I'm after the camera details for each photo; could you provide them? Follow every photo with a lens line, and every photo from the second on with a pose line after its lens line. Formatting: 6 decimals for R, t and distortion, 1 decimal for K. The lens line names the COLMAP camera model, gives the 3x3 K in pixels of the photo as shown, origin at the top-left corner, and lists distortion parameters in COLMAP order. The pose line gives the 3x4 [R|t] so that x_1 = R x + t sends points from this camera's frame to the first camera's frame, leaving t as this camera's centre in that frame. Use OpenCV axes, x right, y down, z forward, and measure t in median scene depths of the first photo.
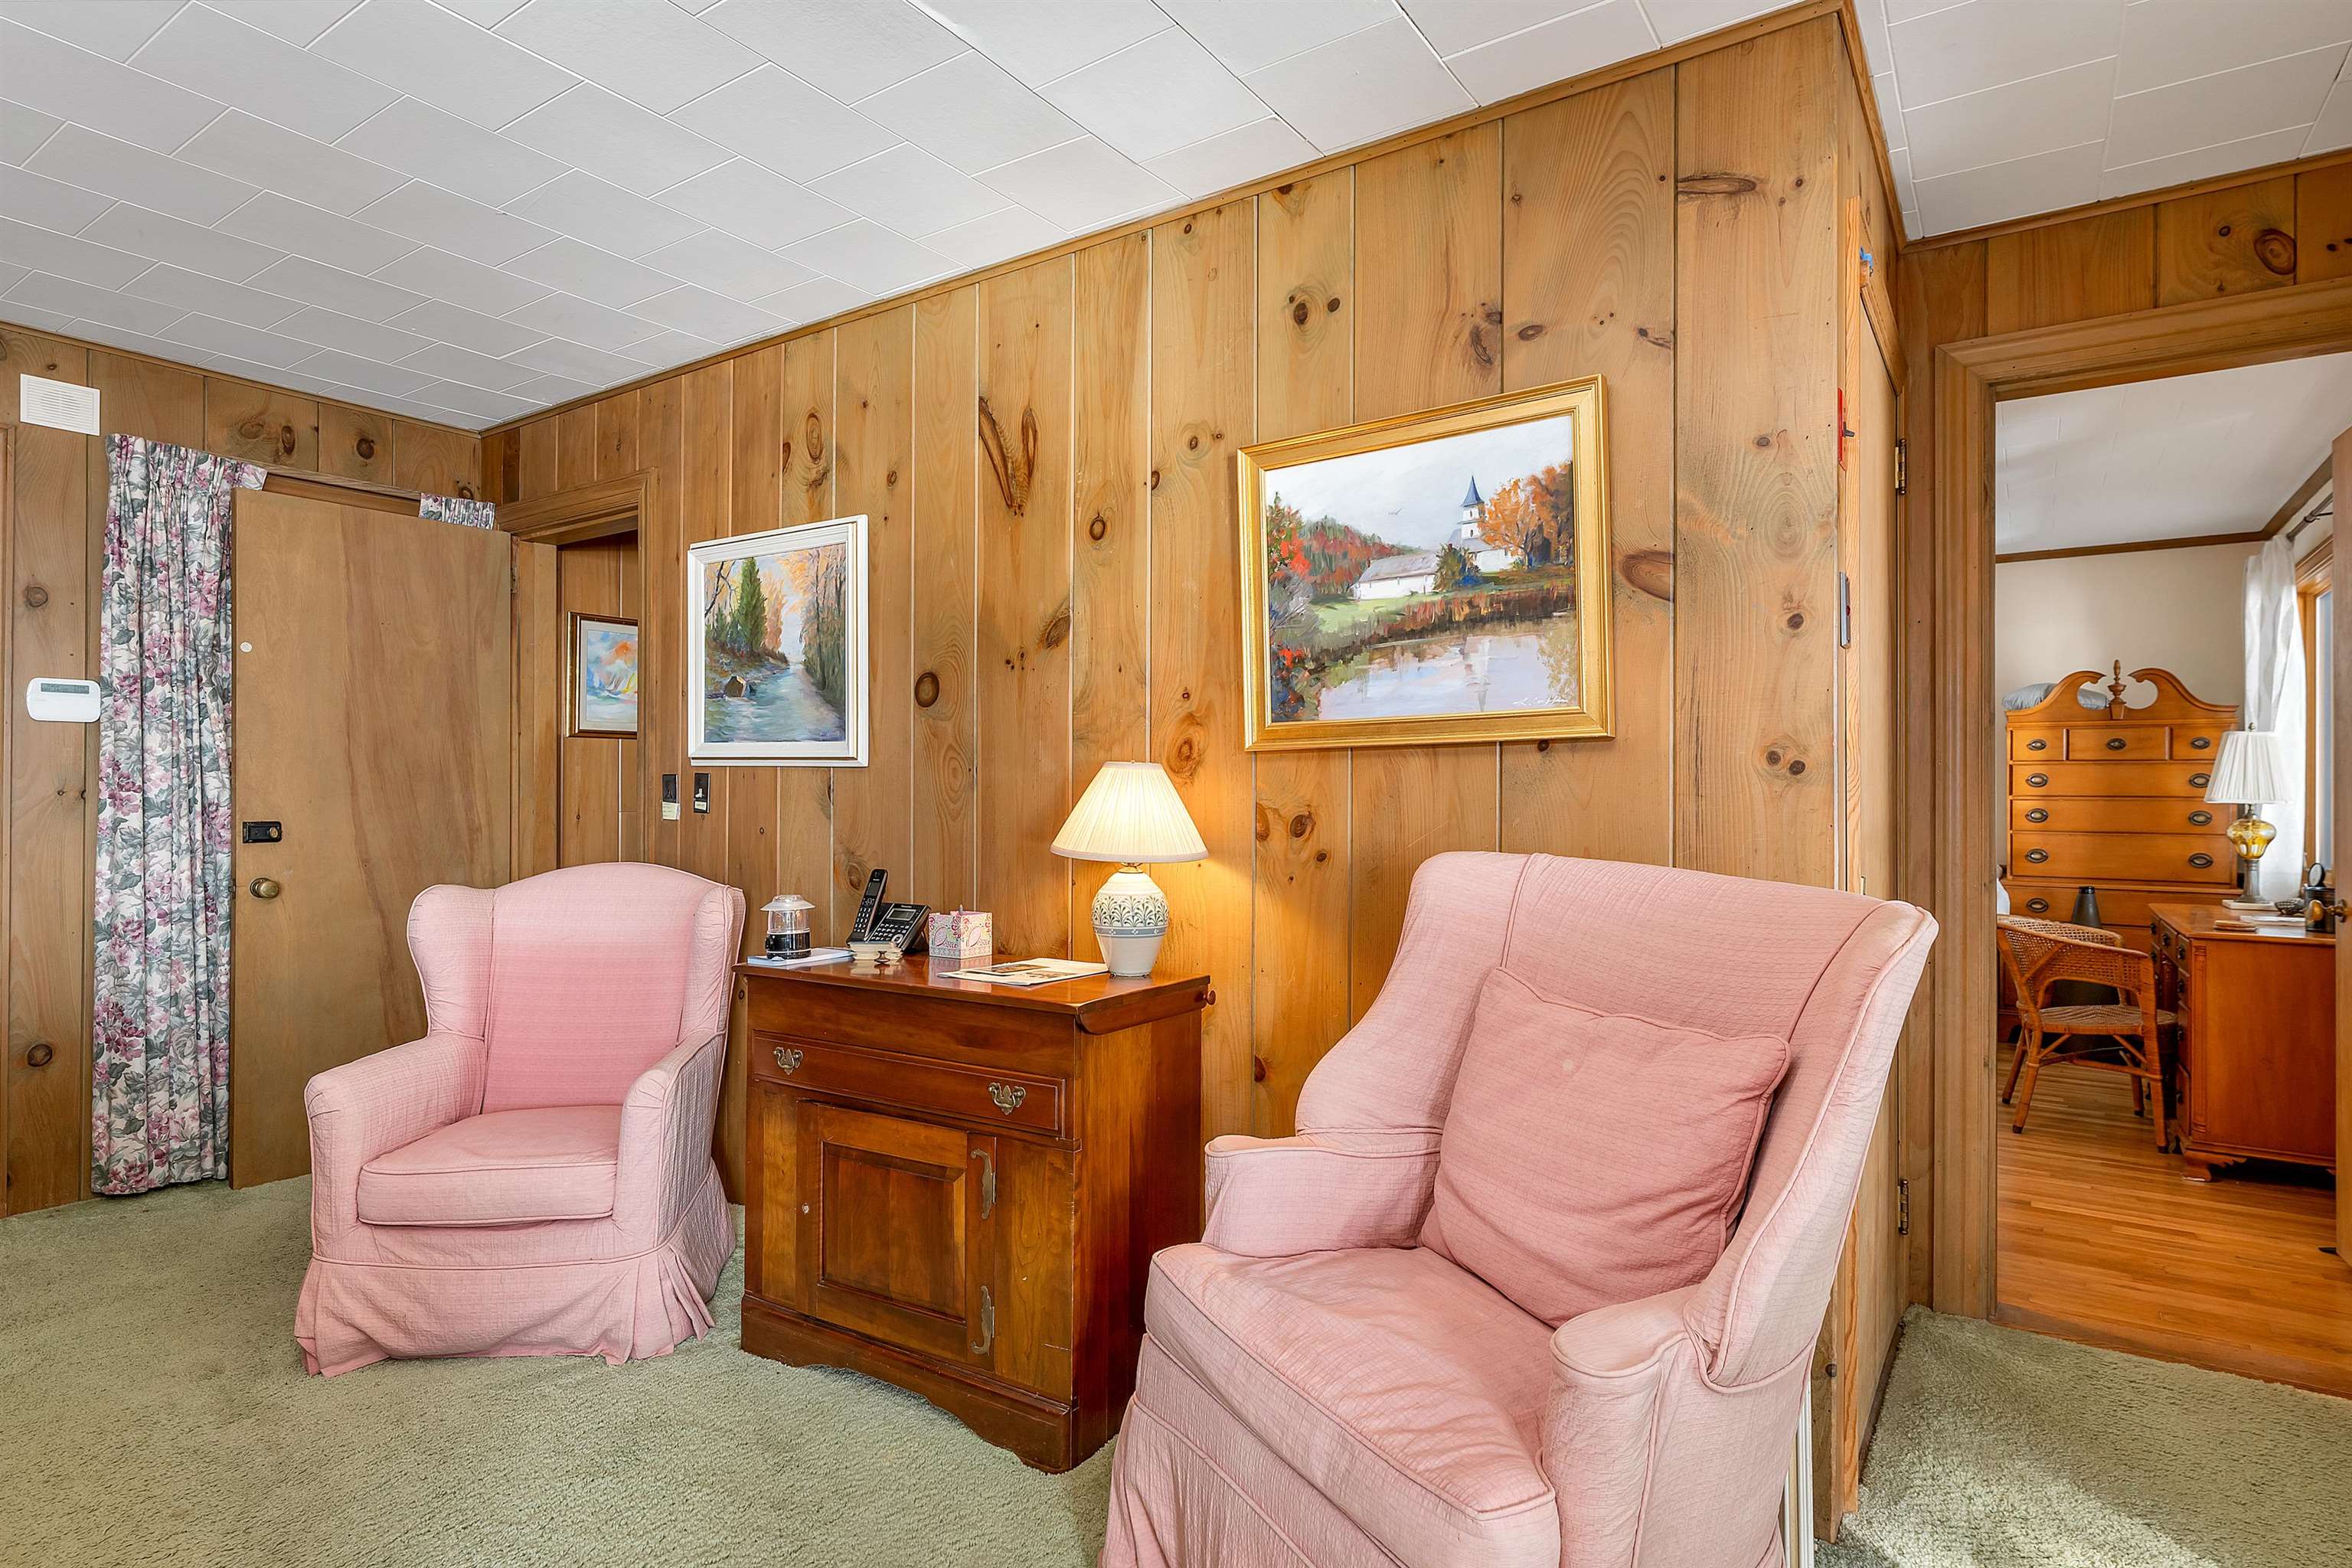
lens RADIAL K [[1232.3, 0, 1180.2], [0, 1232.3, 786.0], [0, 0, 1]] dist [-0.008664, -0.002807]
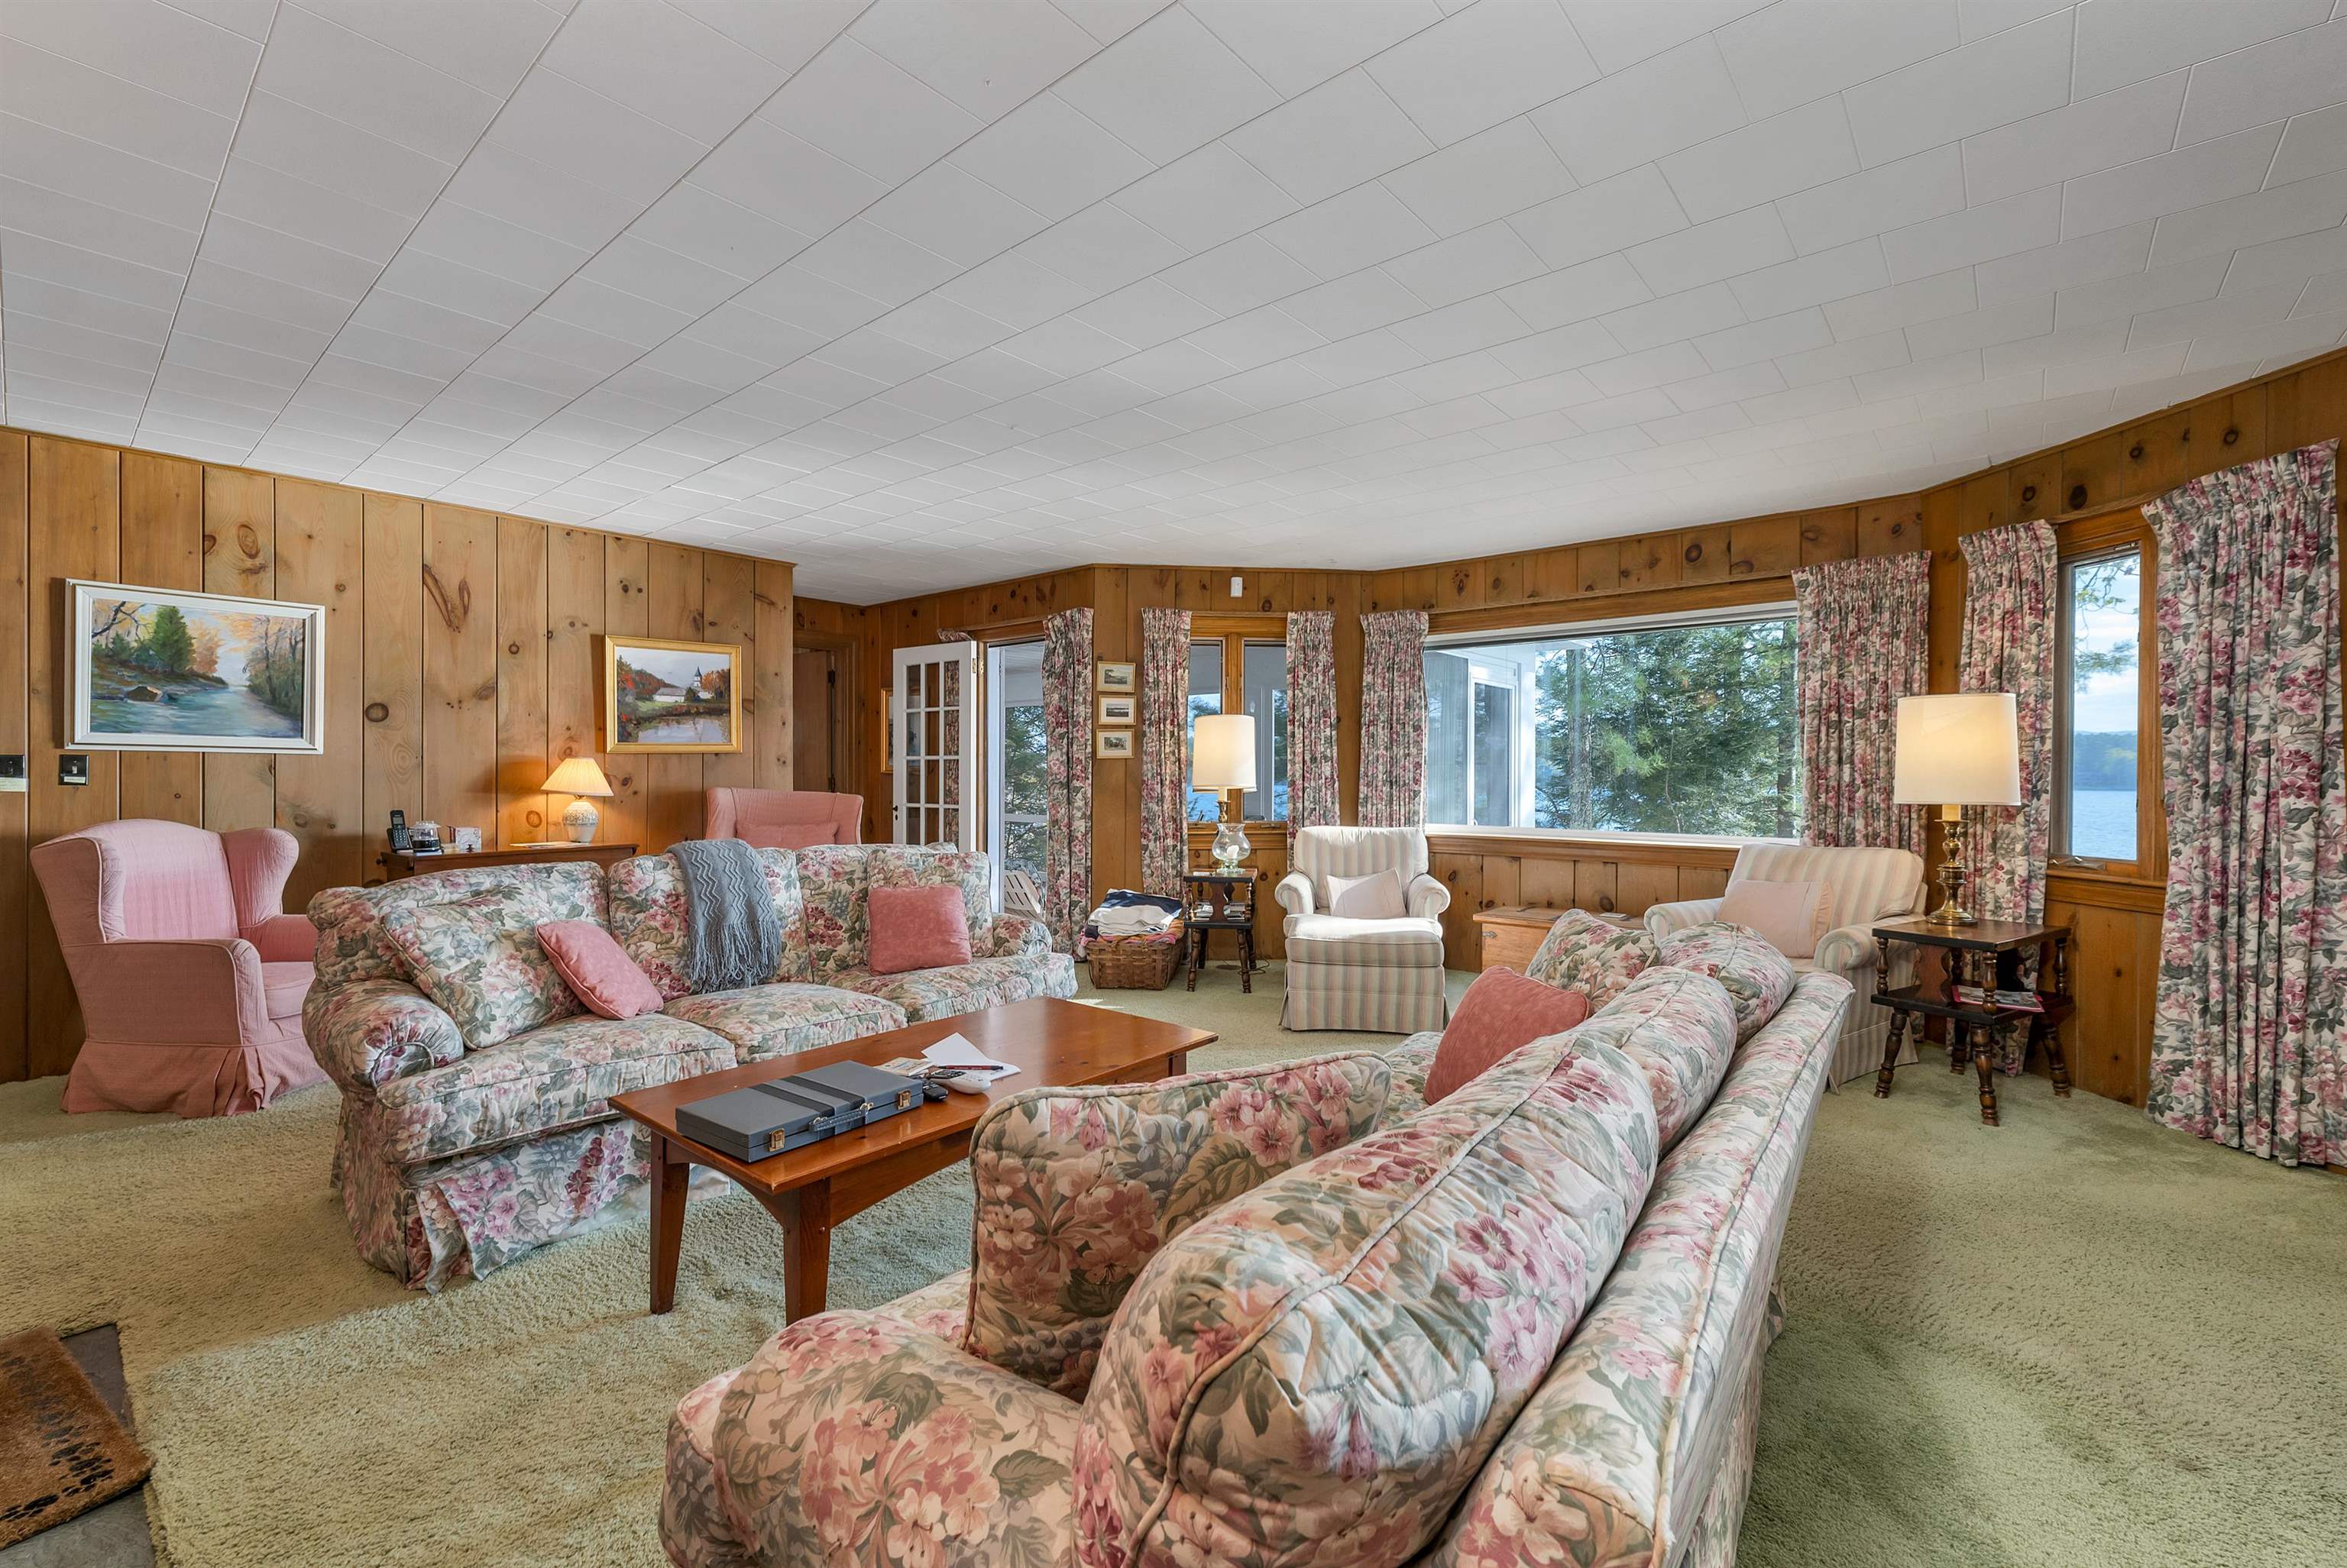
lens RADIAL K [[992.4, 0, 1169.2], [0, 992.4, 775.0], [0, 0, 1]] dist [0.003047, -0.000514]
pose [[0.110498, -0.006324, 0.993856, -1.631029], [-0.005620, 0.999960, 0.006987, -0.003223], [-0.993860, -0.006357, 0.110458, -0.344370]]
